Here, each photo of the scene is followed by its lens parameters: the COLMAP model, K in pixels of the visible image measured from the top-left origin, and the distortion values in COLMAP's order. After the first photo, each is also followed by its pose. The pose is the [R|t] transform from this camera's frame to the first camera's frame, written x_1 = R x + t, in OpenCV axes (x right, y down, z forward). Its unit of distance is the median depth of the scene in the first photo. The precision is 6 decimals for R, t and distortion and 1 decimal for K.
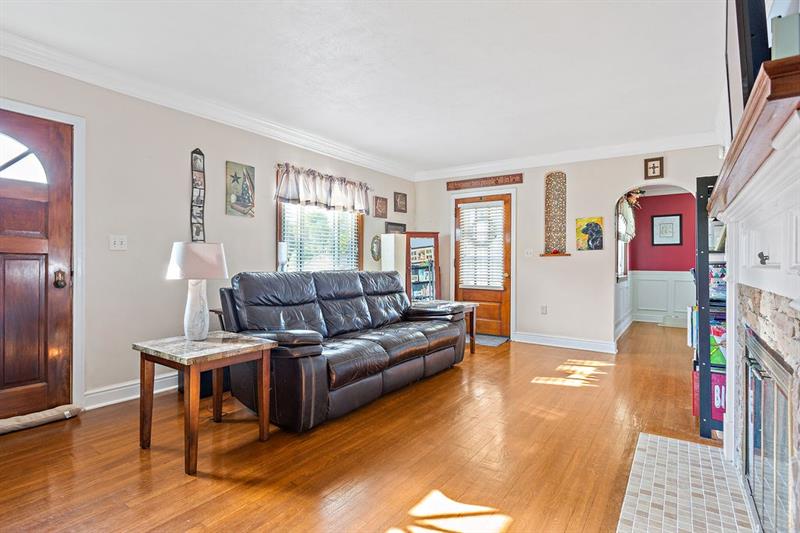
lens RADIAL K [[388.8, 0, 406.1], [0, 388.8, 264.8], [0, 0, 1]] dist [-0.000193, -0.000140]
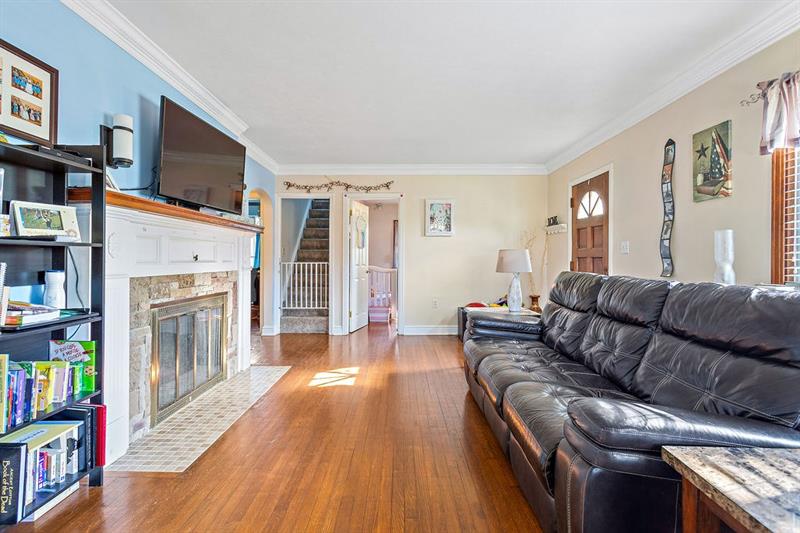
lens RADIAL K [[379.3, 0, 396.6], [0, 379.3, 262.3], [0, 0, 1]] dist [-0.001520, 0.002236]
pose [[-0.828736, -0.003713, -0.559627, 0.498275], [-0.011218, 0.999887, 0.009979, -0.010605], [0.559527, 0.014548, -0.828685, 1.392055]]
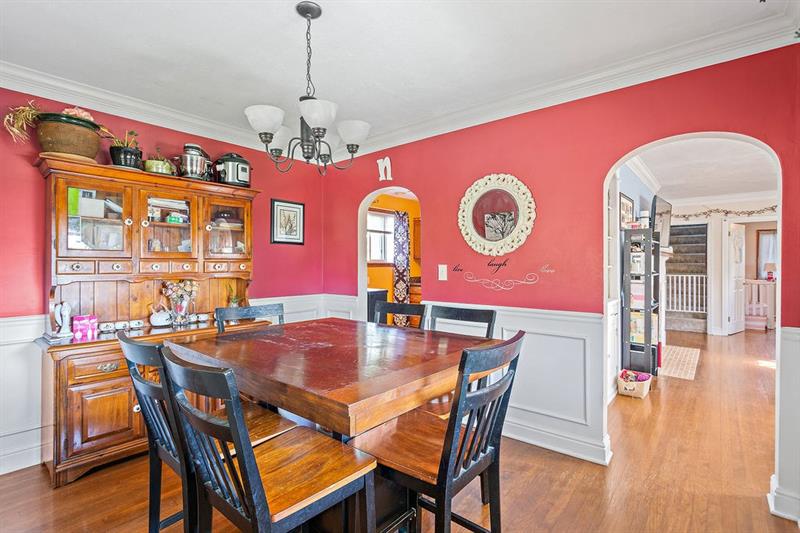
lens RADIAL K [[388.8, 0, 395.5], [0, 388.8, 262.1], [0, 0, 1]] dist [-0.000193, -0.000140]
pose [[-0.995808, -0.004833, 0.091345, 1.267612], [-0.004530, 0.999984, 0.003522, -0.059437], [-0.091360, 0.003094, -0.995813, 2.063175]]
